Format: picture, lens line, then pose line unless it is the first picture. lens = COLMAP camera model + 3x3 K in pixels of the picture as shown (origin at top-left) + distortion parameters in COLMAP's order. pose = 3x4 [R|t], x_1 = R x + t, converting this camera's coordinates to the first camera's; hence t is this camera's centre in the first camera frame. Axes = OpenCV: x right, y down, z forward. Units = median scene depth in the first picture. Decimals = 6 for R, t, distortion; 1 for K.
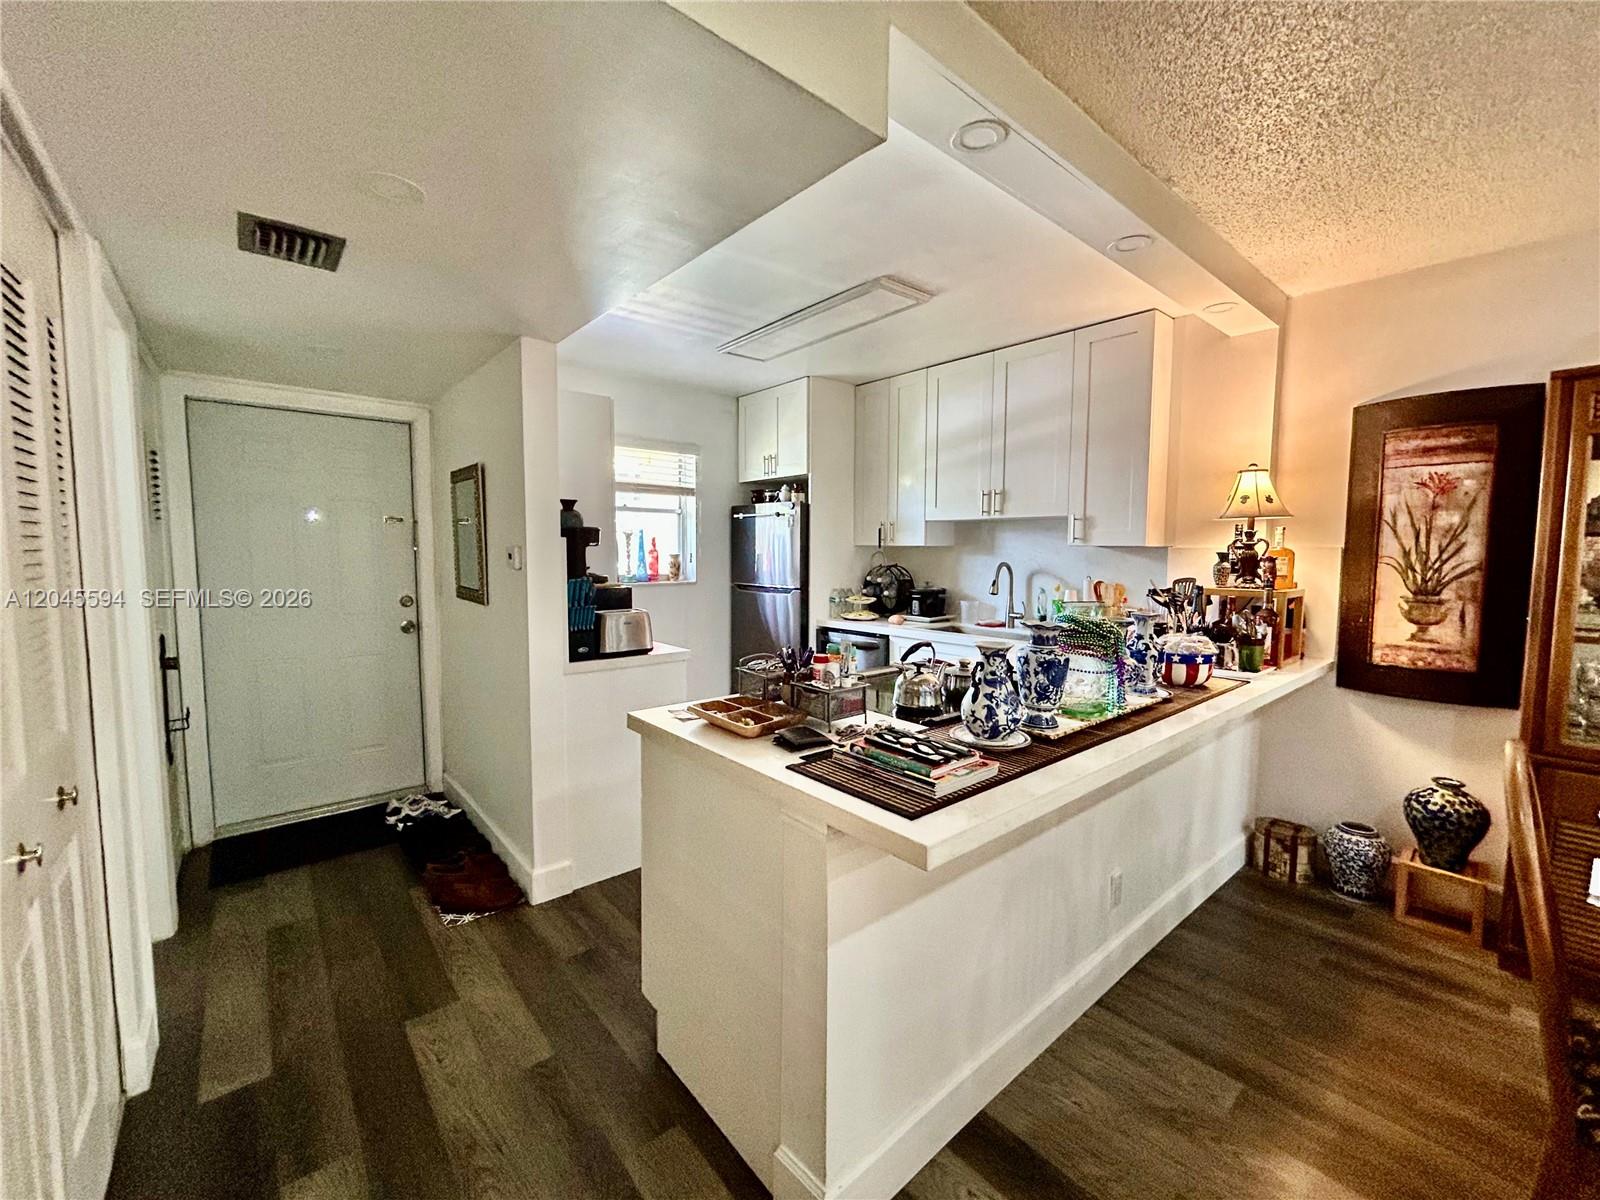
lens RADIAL K [[649.5, 0, 796.2], [0, 649.5, 590.5], [0, 0, 1]] dist [-0.001475, 0.000385]
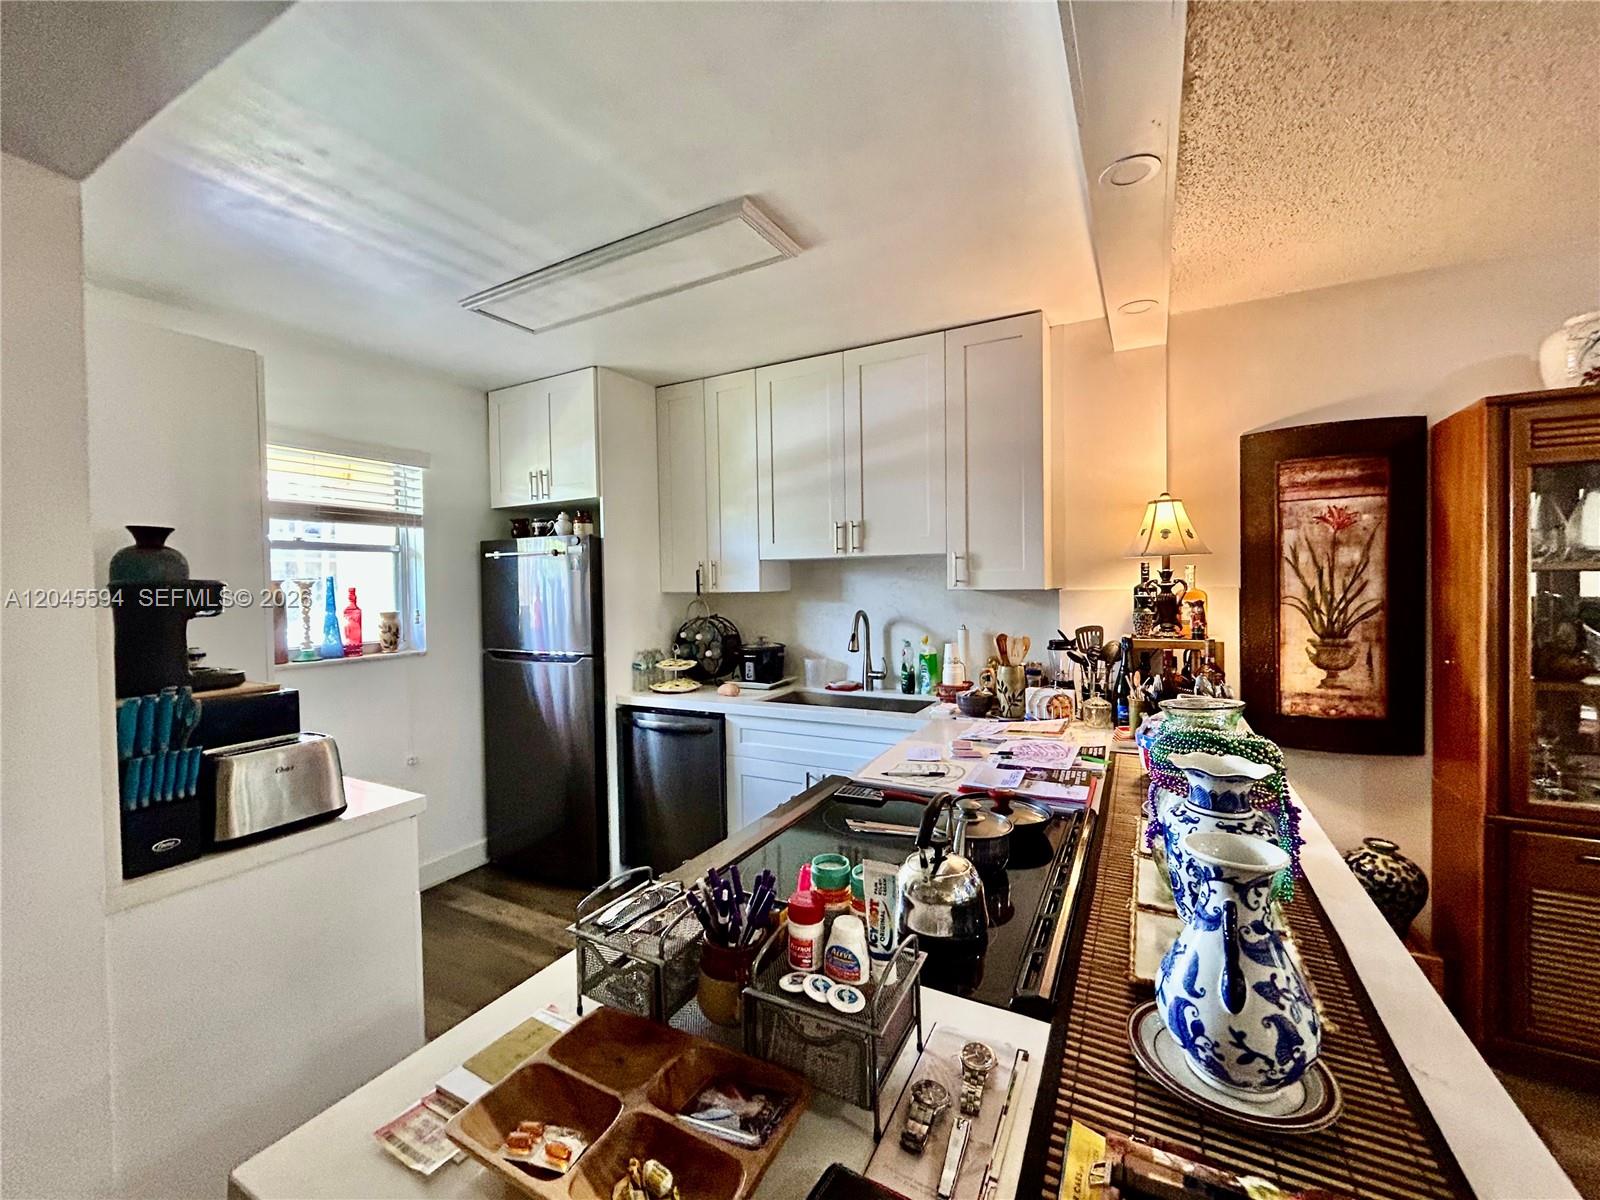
lens RADIAL K [[649.5, 0, 796.2], [0, 649.5, 590.5], [0, 0, 1]] dist [-0.001475, 0.000385]
pose [[0.930299, -0.025308, 0.365928, -0.058312], [0.045628, 0.997853, -0.046986, -0.038995], [-0.363953, 0.060408, 0.929456, 0.313512]]
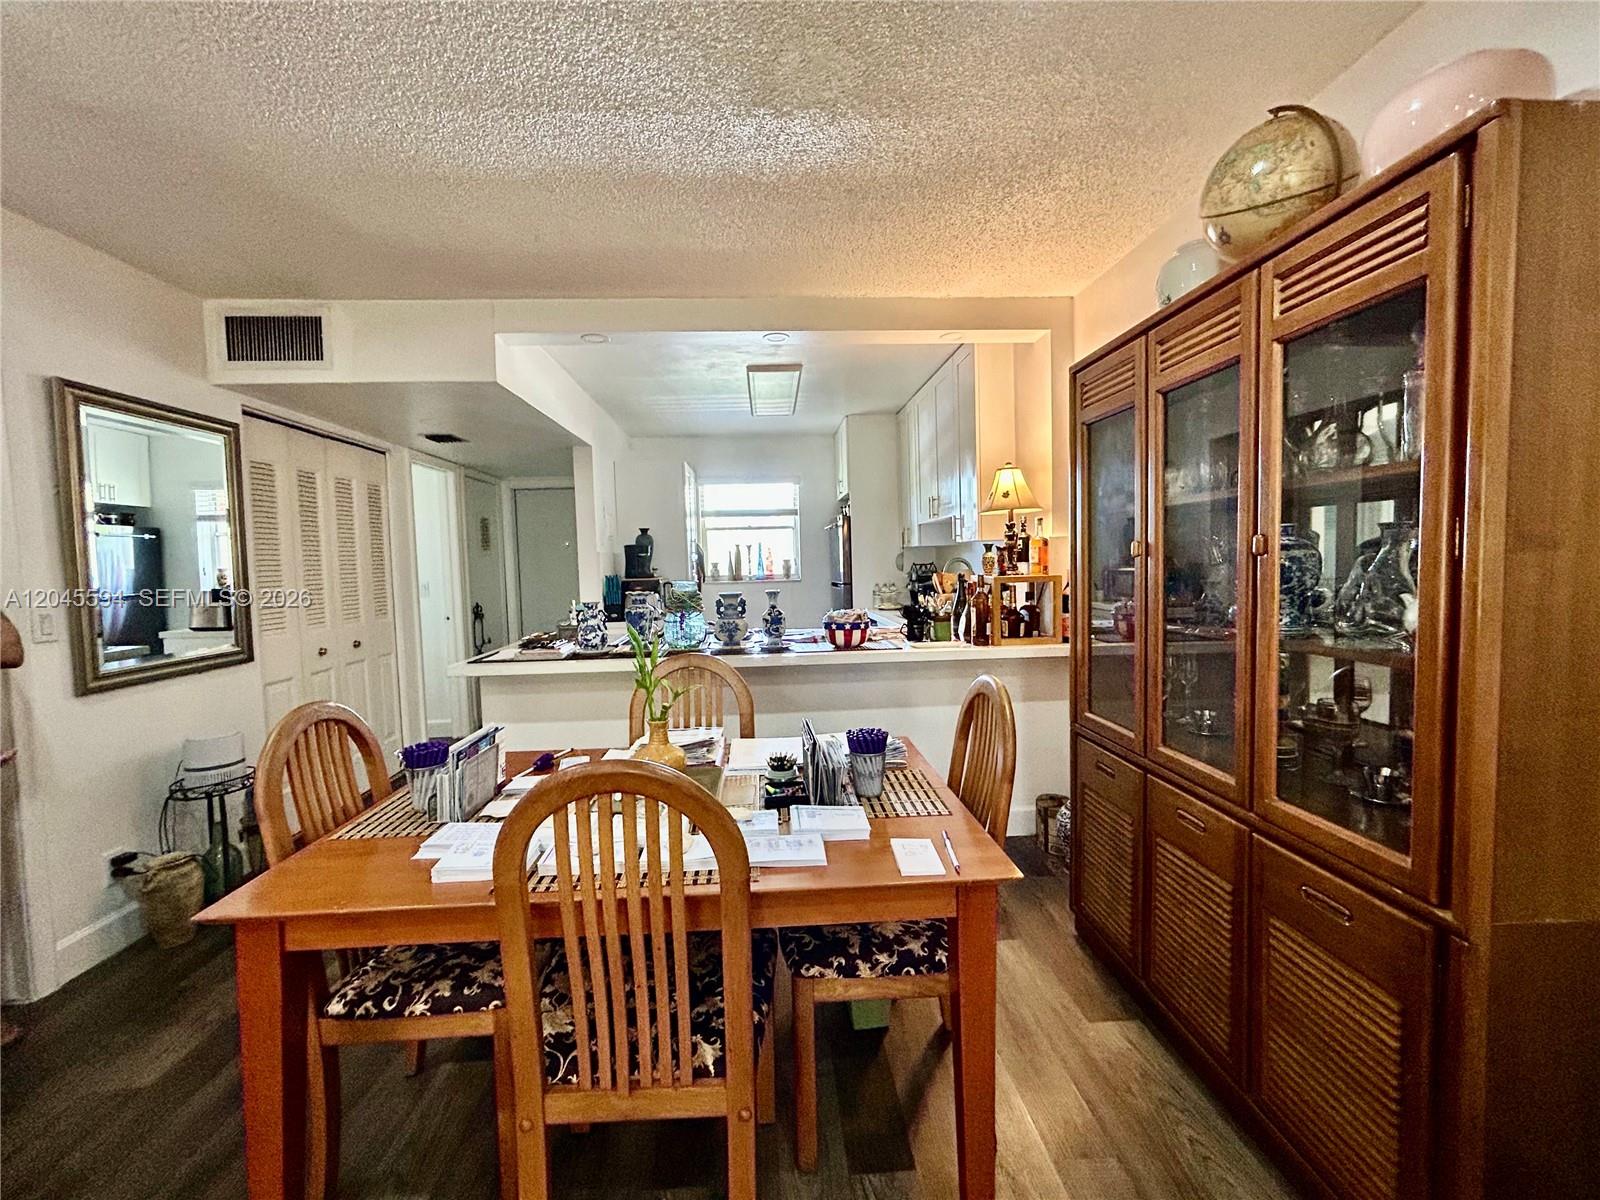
lens RADIAL K [[649.5, 0, 796.2], [0, 649.5, 590.5], [0, 0, 1]] dist [-0.001475, 0.000385]
pose [[0.800334, 0.002169, -0.599550, 0.910954], [-0.009865, 0.999906, -0.009550, 0.030095], [0.599473, 0.013558, 0.800280, -0.083065]]
